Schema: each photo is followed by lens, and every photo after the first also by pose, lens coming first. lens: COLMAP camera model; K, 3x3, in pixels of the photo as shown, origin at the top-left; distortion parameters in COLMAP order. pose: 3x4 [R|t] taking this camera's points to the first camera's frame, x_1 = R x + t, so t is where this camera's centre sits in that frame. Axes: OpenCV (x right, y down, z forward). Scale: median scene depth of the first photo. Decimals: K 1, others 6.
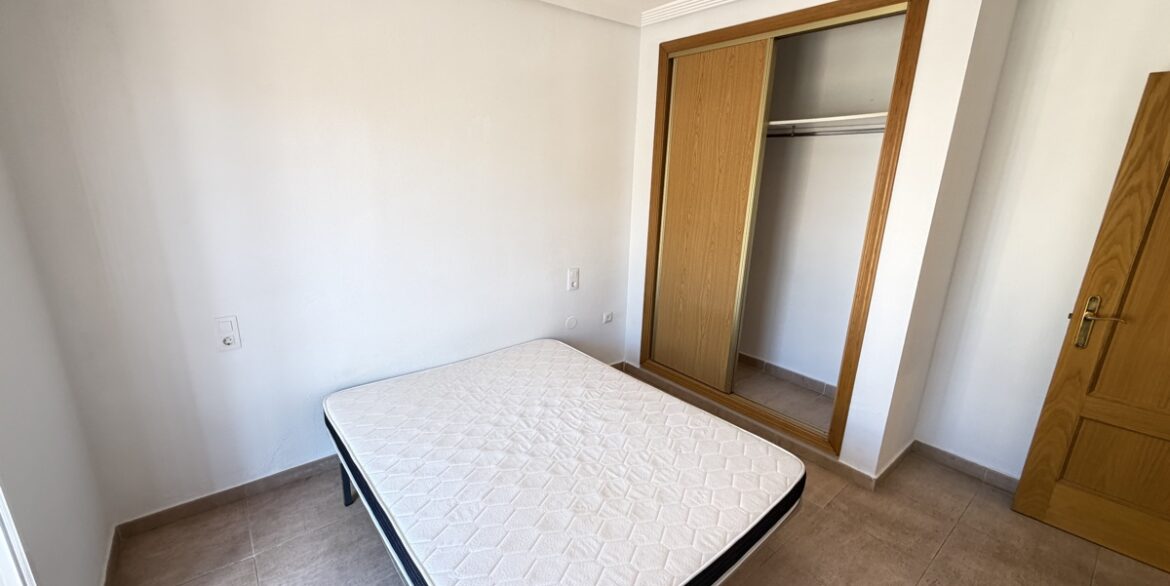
lens RADIAL K [[466.3, 0, 582.7], [0, 466.3, 294.7], [0, 0, 1]] dist [0.000733, -0.000069]
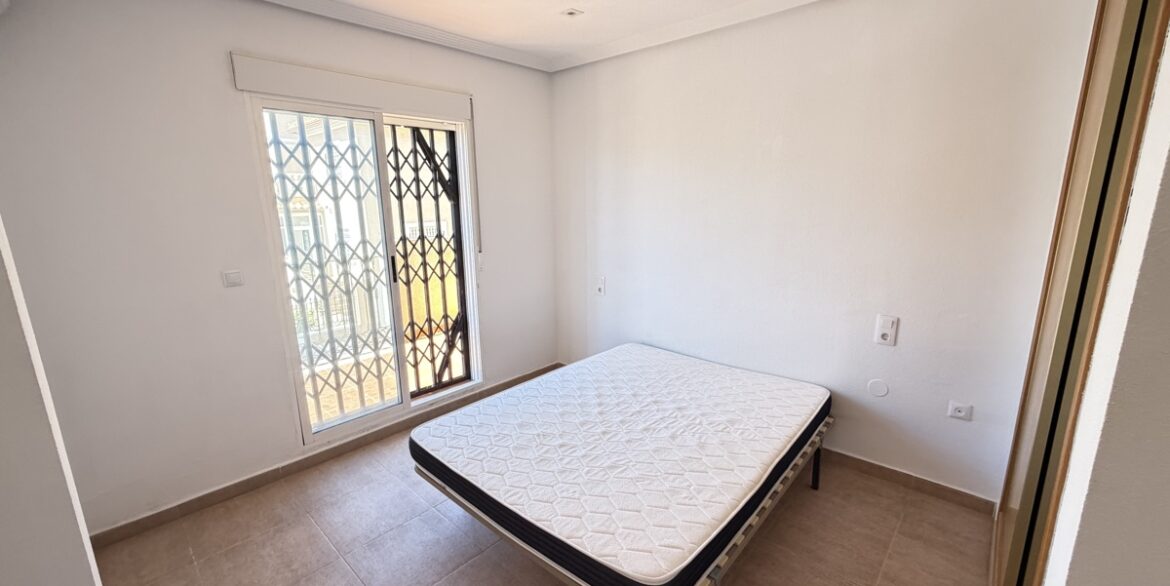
lens RADIAL K [[466.3, 0, 582.7], [0, 466.3, 294.7], [0, 0, 1]] dist [0.000733, -0.000069]
pose [[0.144751, 0.175824, -0.973721, 0.800037], [-0.241131, 0.960685, 0.137624, -0.092984], [0.959637, 0.214873, 0.181456, 0.503082]]
